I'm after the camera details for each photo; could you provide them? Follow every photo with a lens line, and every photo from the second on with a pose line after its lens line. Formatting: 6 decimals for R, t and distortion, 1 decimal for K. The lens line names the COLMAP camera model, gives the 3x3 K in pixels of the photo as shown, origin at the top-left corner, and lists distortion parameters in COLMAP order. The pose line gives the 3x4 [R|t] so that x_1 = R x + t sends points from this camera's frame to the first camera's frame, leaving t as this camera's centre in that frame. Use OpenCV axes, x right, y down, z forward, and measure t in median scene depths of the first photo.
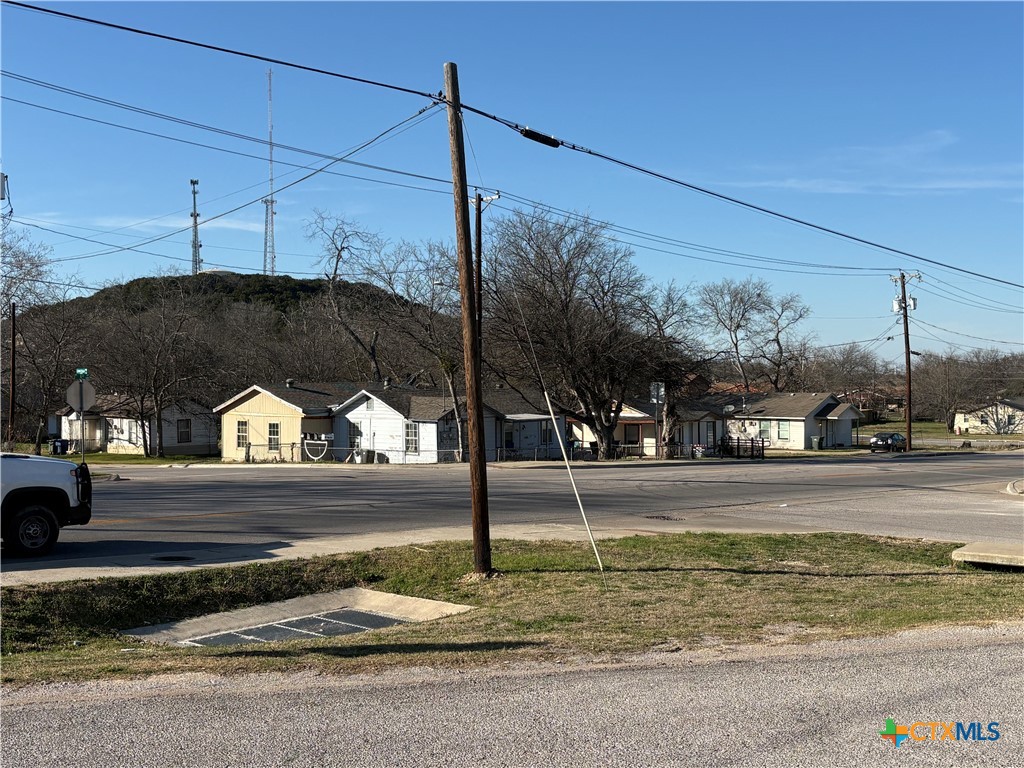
lens RADIAL K [[1228.6, 0, 515.3], [0, 1228.6, 393.2], [0, 0, 1]] dist [0.037466, 0.000000]
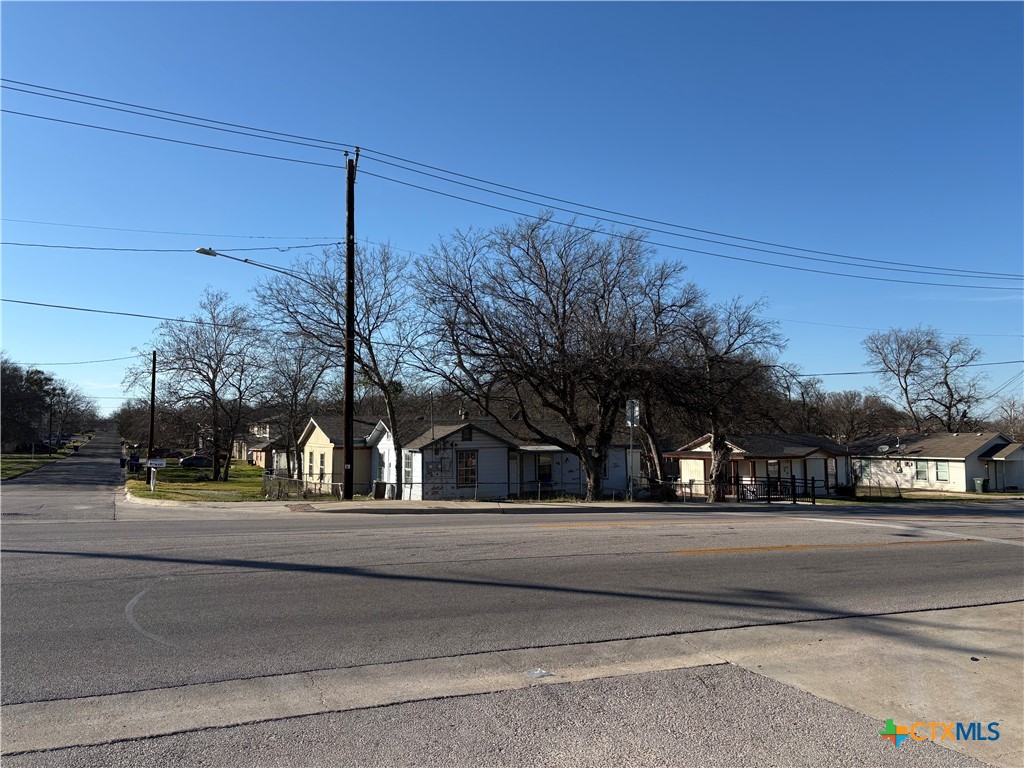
lens RADIAL K [[769.1, 0, 512.1], [0, 769.1, 383.1], [0, 0, 1]] dist [0.000075, -0.005279]
pose [[0.925517, -0.028066, -0.377665, 0.183702], [-0.003679, 0.996537, -0.083073, 0.017024], [0.378689, 0.078275, 0.922208, 0.423445]]
